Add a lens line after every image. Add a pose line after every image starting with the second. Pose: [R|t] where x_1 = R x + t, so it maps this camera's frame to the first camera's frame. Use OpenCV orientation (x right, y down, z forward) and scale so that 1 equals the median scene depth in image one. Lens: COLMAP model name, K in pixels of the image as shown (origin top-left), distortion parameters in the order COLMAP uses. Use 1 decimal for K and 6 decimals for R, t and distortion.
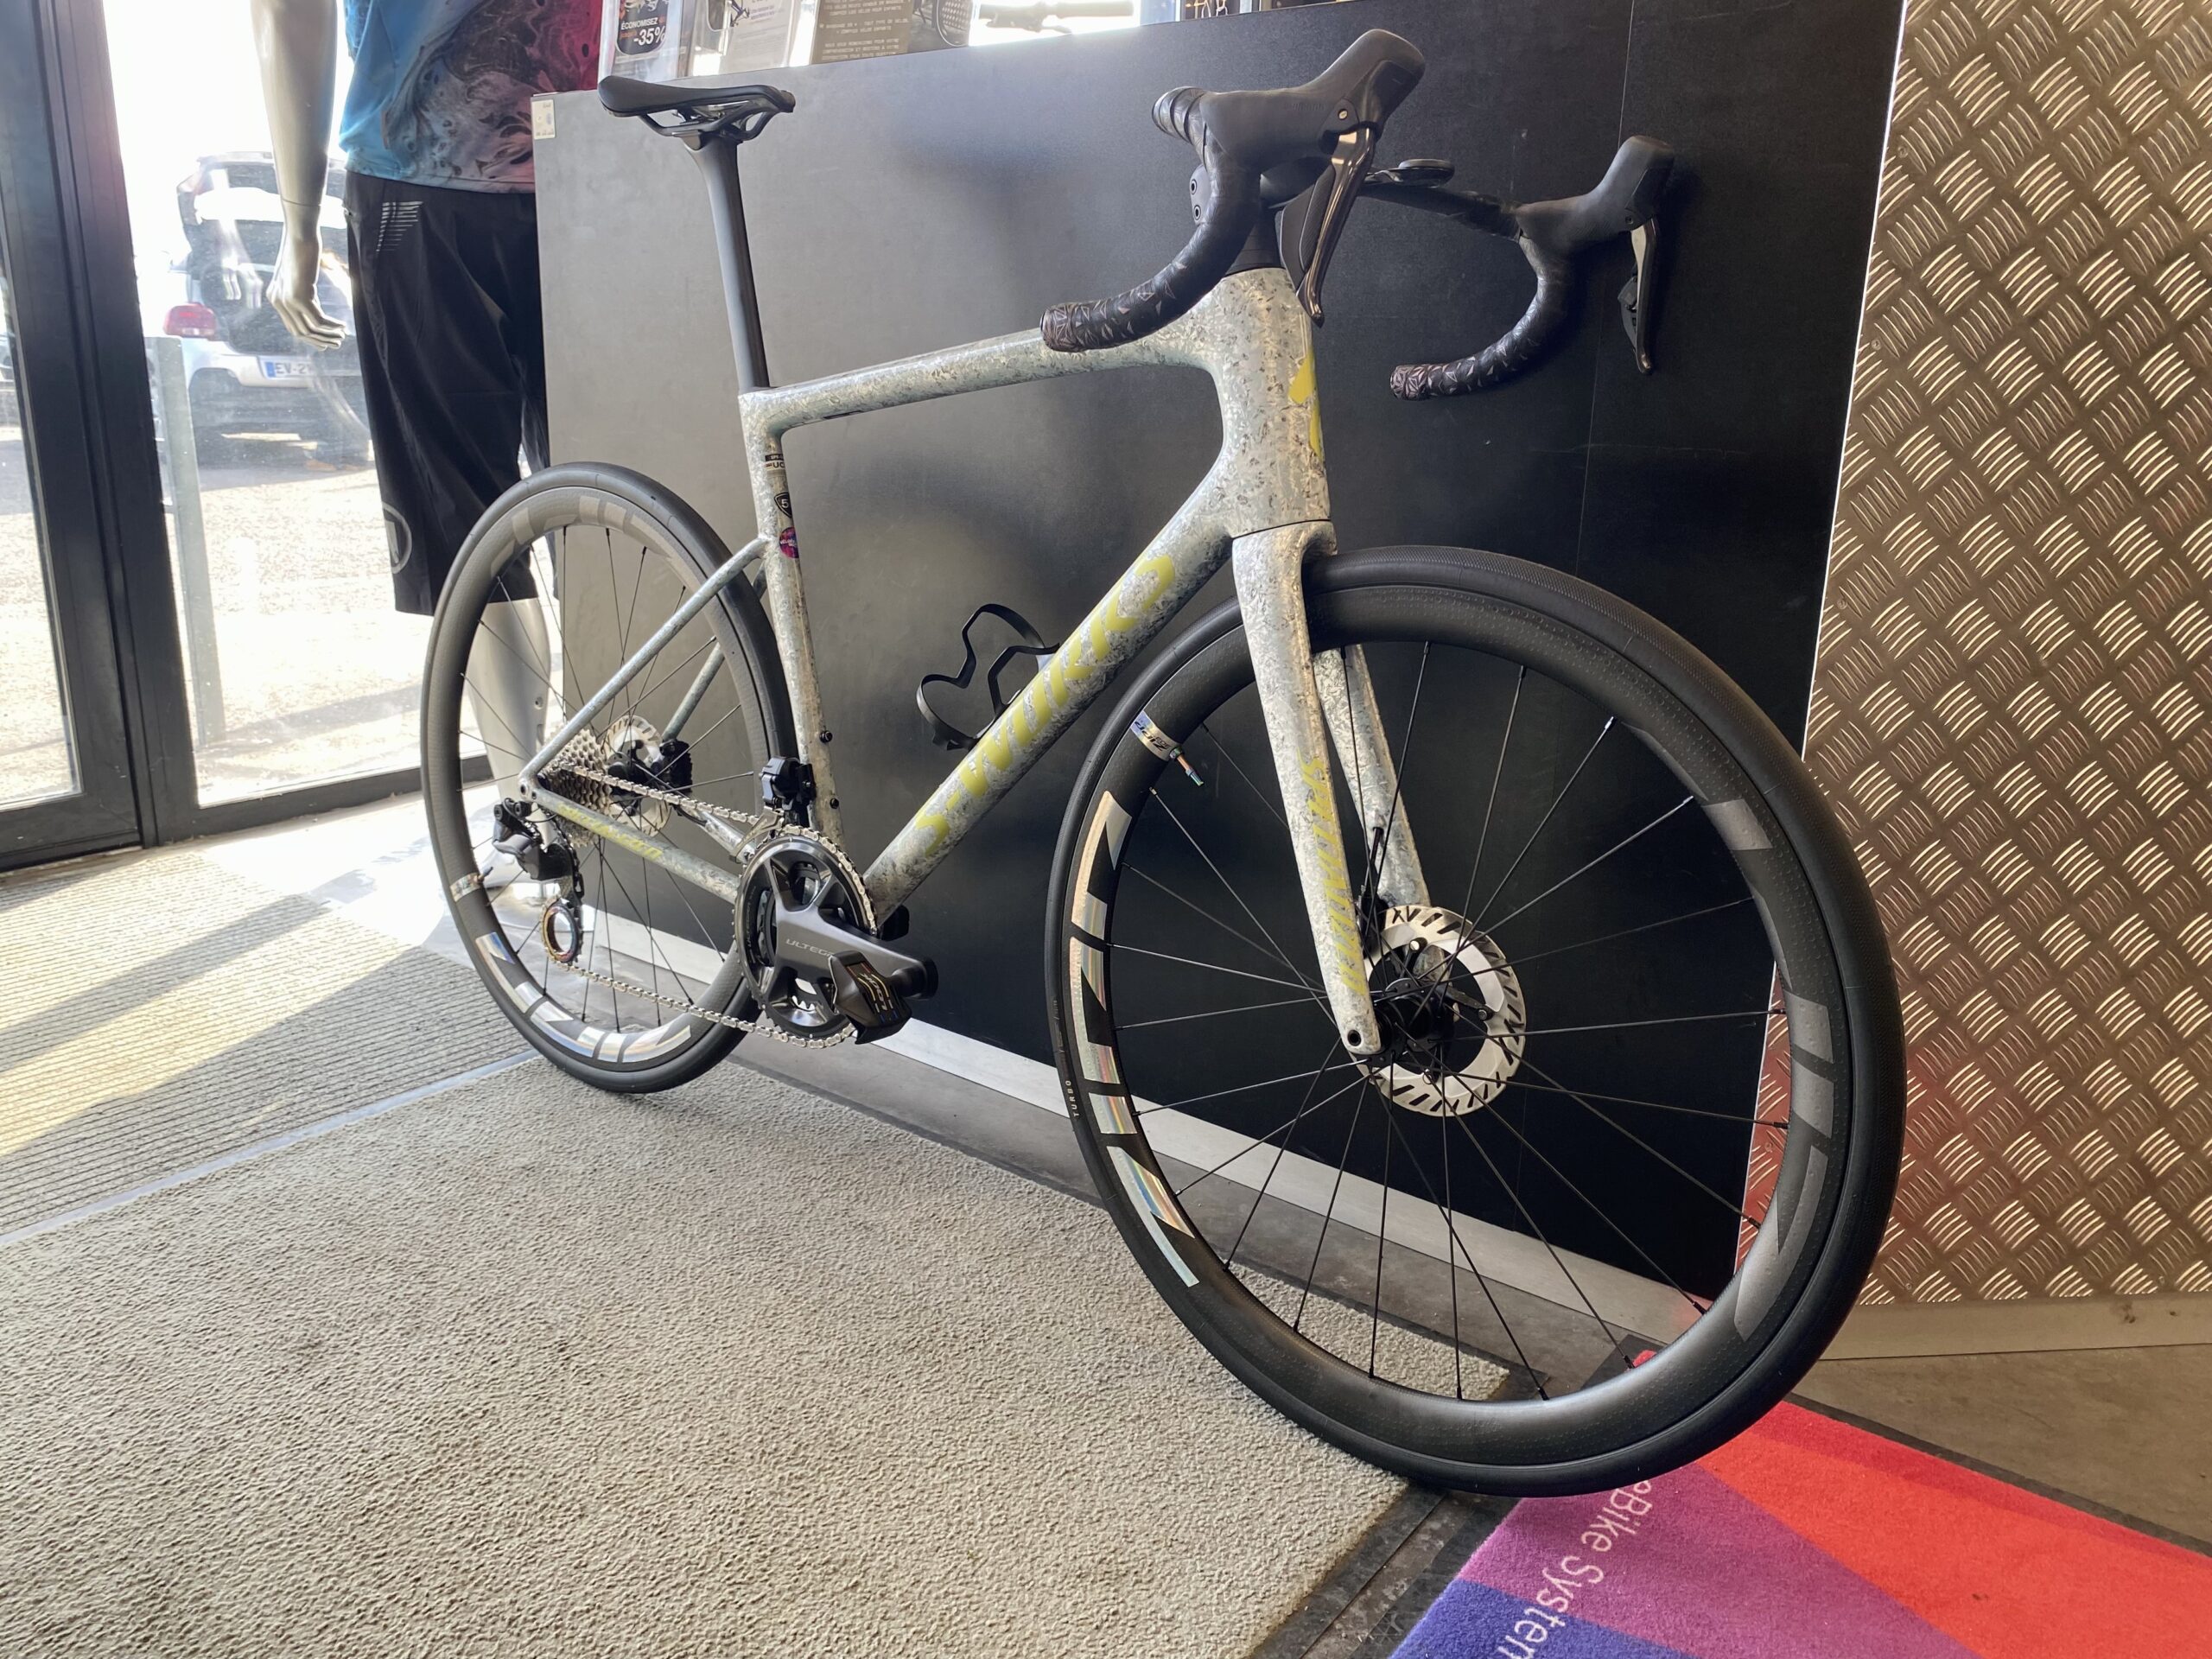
lens RADIAL K [[1655.5, 0, 1097.2], [0, 1655.5, 835.1], [0, 0, 1]] dist [0.101642, -0.001629]
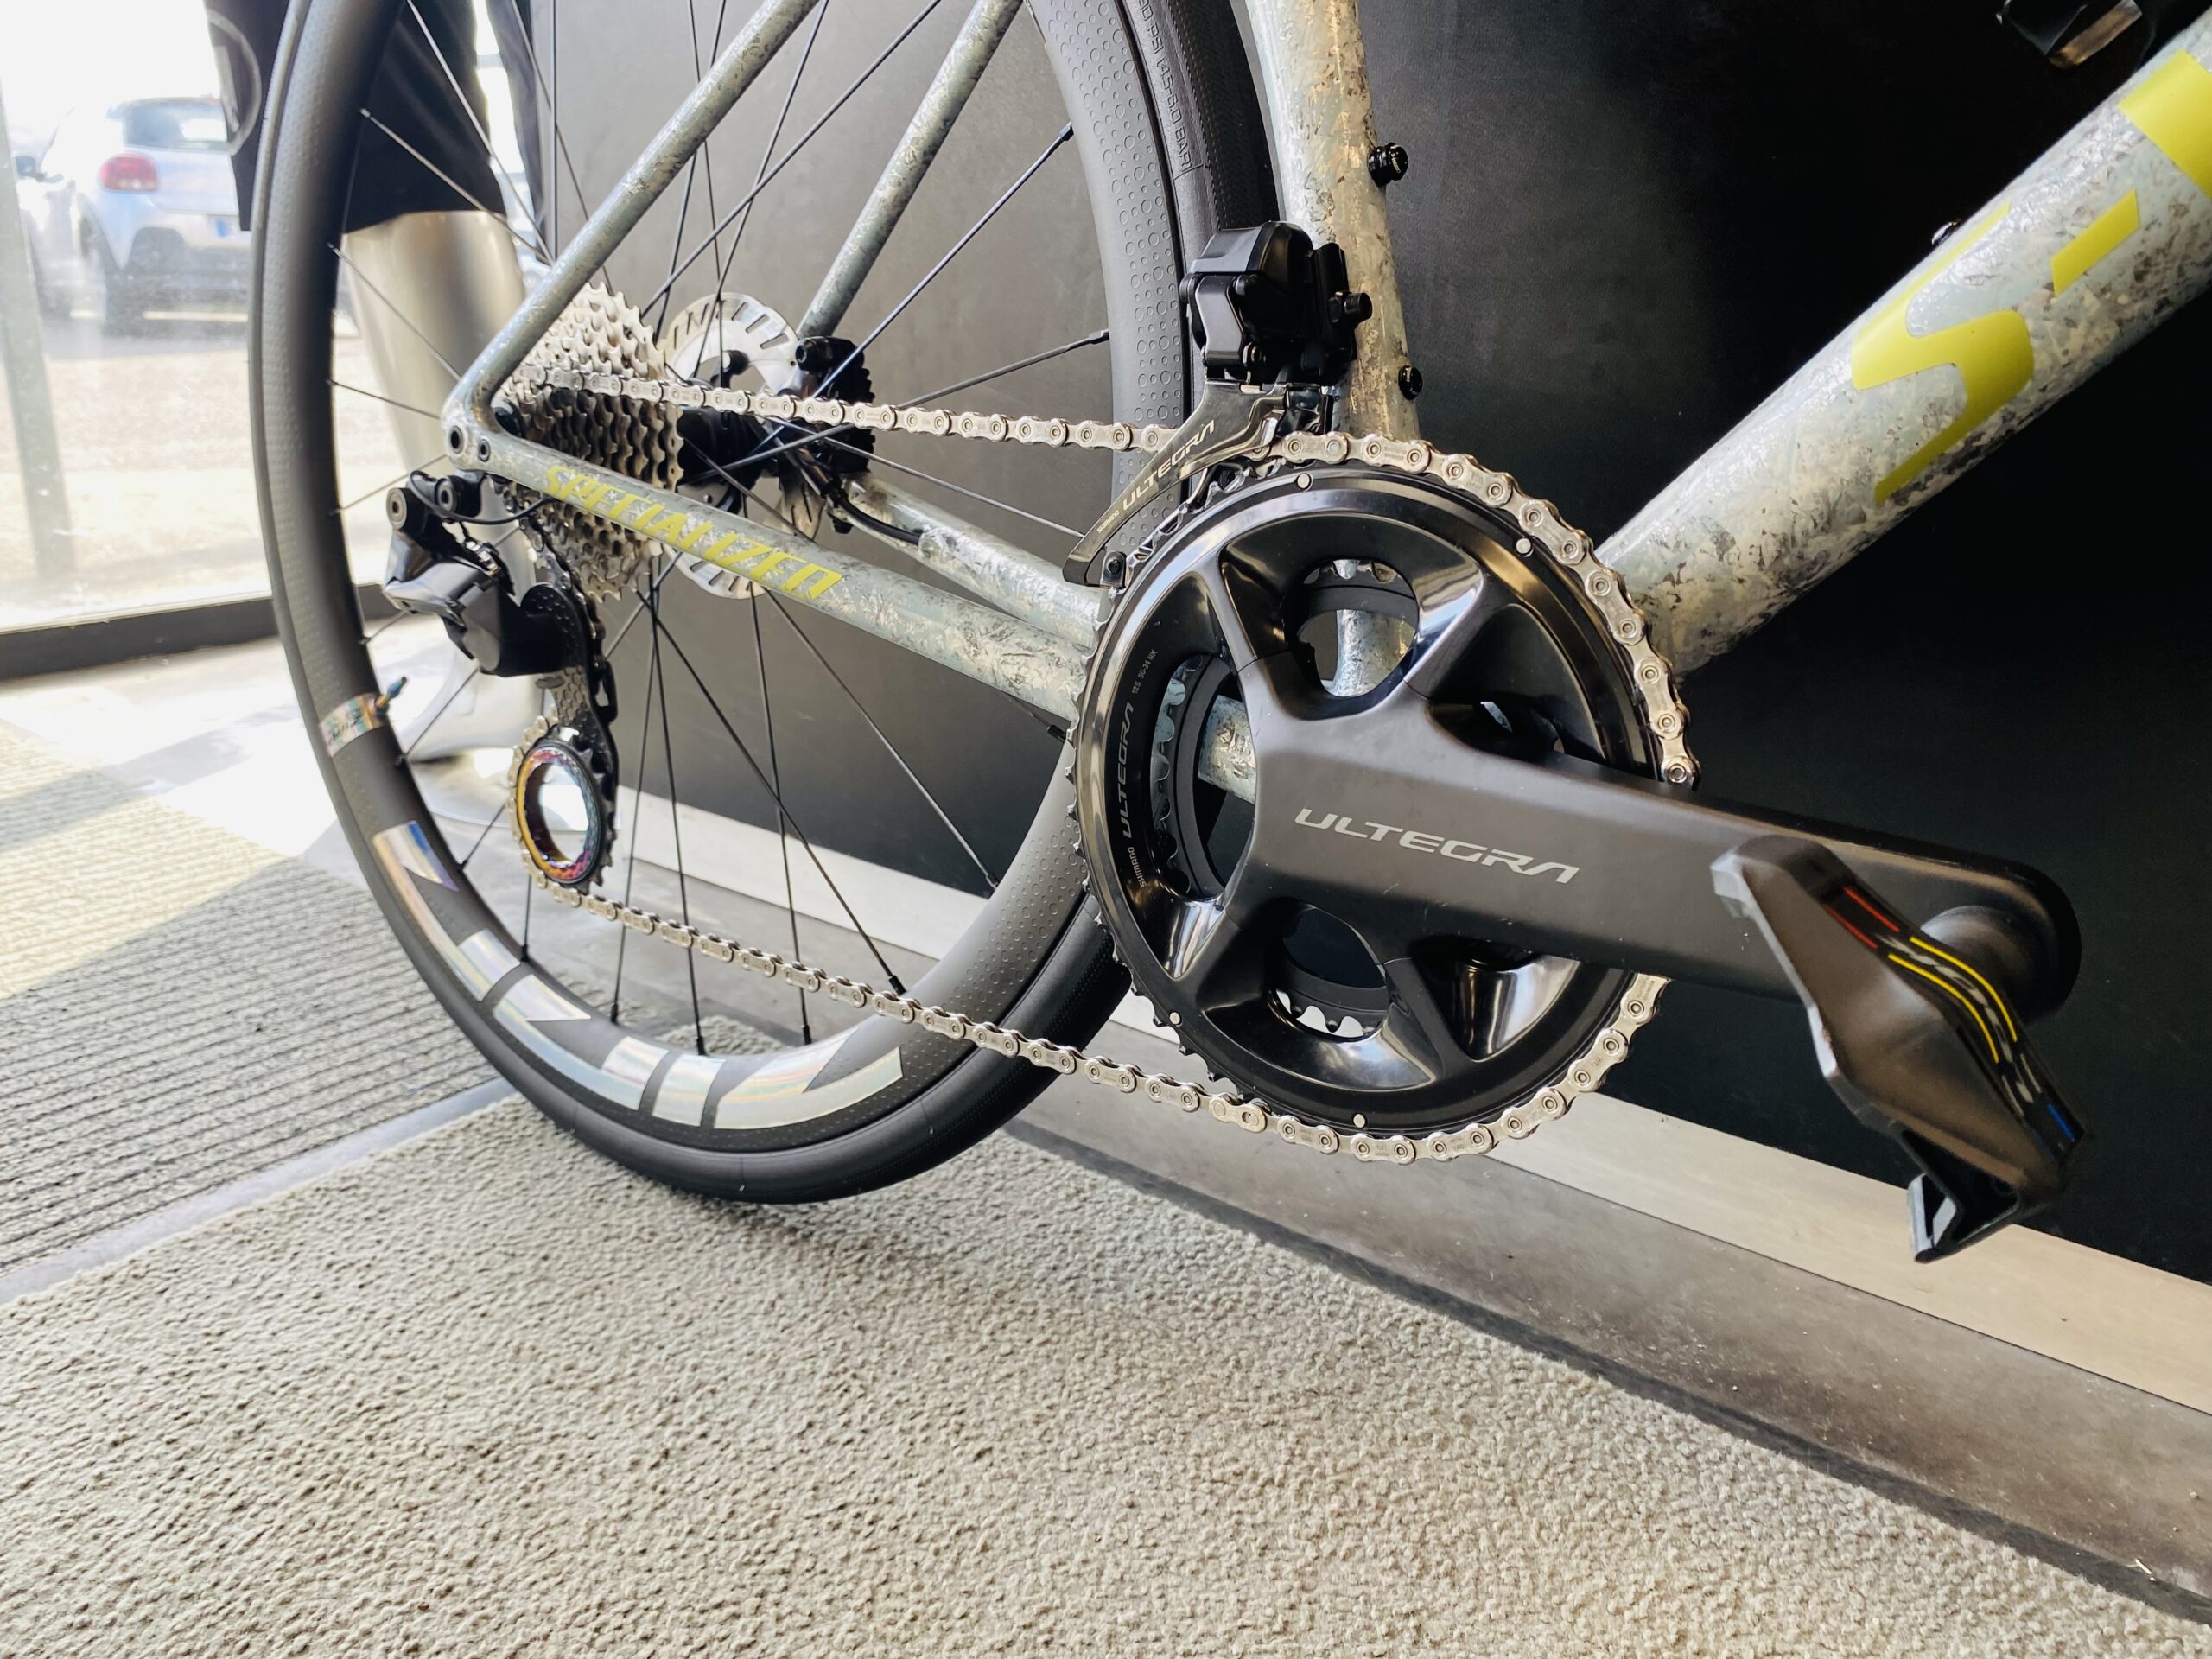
lens RADIAL K [[1713.4, 0, 1106.0], [0, 1713.4, 829.5], [0, 0, 1]] dist [0.058611, -0.005371]
pose [[0.999997, -0.001998, 0.001510, -0.193379], [0.001937, 0.999223, 0.039362, 0.047218], [-0.001588, -0.039358, 0.999224, 0.596085]]
